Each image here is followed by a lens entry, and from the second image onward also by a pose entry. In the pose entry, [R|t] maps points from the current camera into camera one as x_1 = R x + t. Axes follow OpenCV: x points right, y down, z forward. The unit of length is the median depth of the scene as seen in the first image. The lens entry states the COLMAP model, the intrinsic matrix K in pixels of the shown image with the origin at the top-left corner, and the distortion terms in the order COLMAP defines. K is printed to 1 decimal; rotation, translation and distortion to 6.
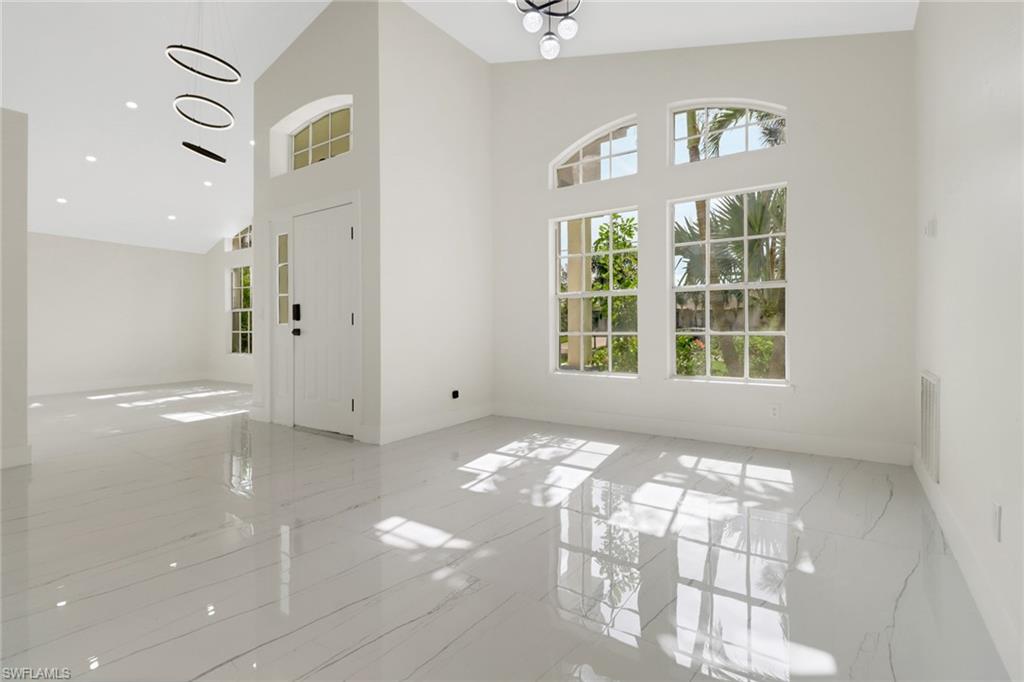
lens RADIAL K [[488.1, 0, 511.8], [0, 488.1, 309.1], [0, 0, 1]] dist [0.001699, 0.000117]
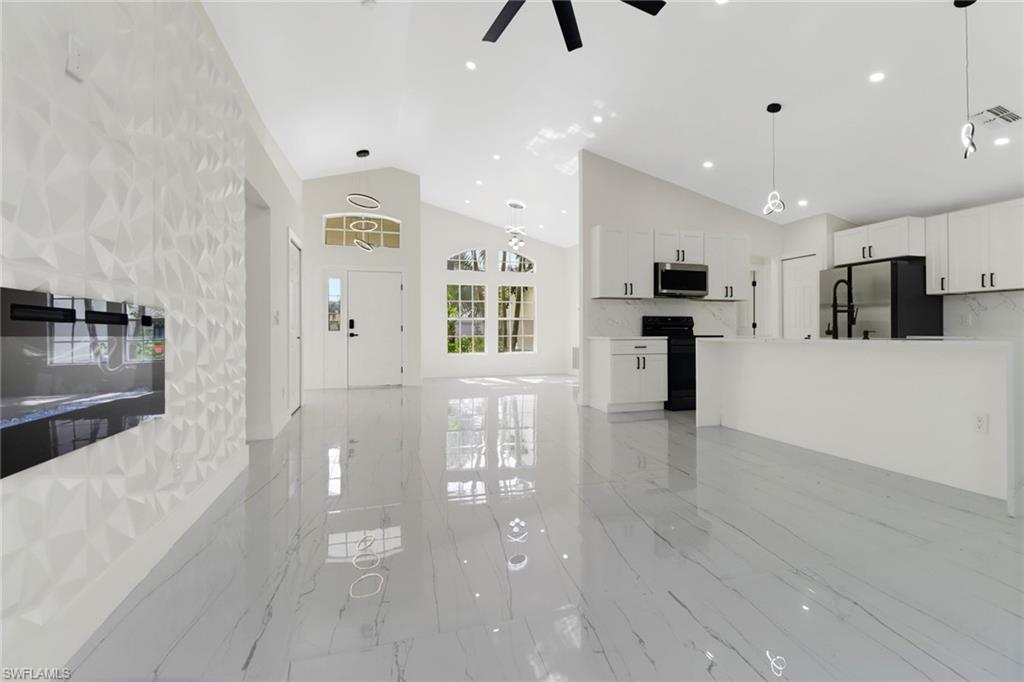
lens RADIAL K [[467.9, 0, 513.4], [0, 467.9, 328.6], [0, 0, 1]] dist [-0.003510, -0.000398]
pose [[0.613195, 0.016022, 0.789769, -1.515476], [-0.014017, 0.999858, -0.009401, 0.032583], [-0.789807, -0.005306, 0.613333, -0.560136]]
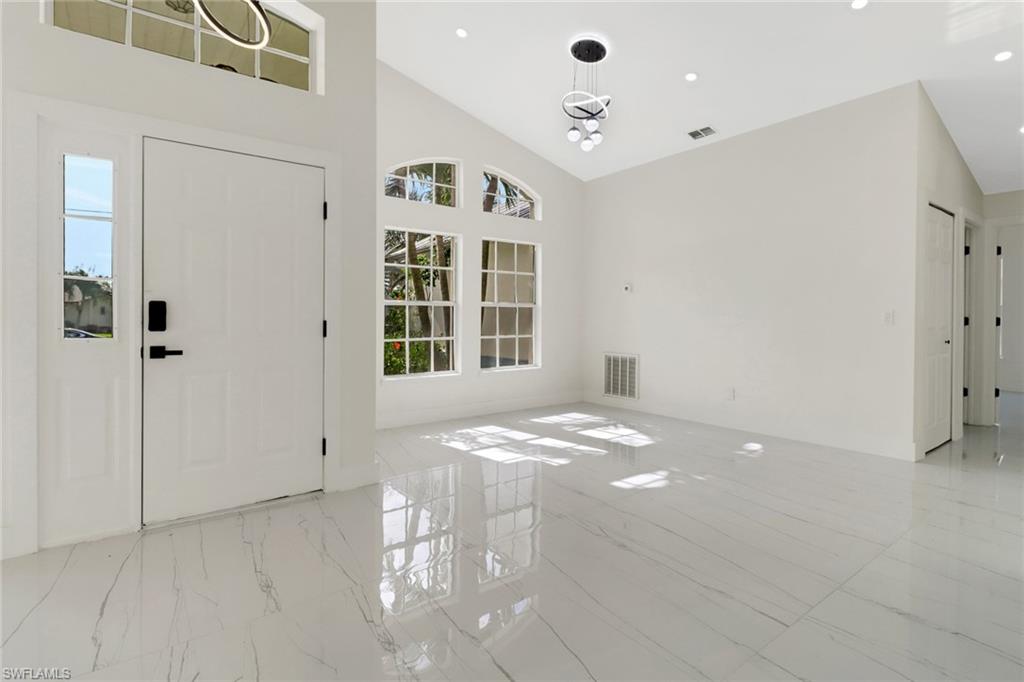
lens RADIAL K [[500.9, 0, 508.1], [0, 500.9, 319.4], [0, 0, 1]] dist [-0.004905, -0.000989]
pose [[0.333767, 0.012026, 0.942579, -0.880132], [-0.012380, 0.999888, -0.008373, 0.010710], [-0.942574, -0.008875, 0.333879, 0.469162]]
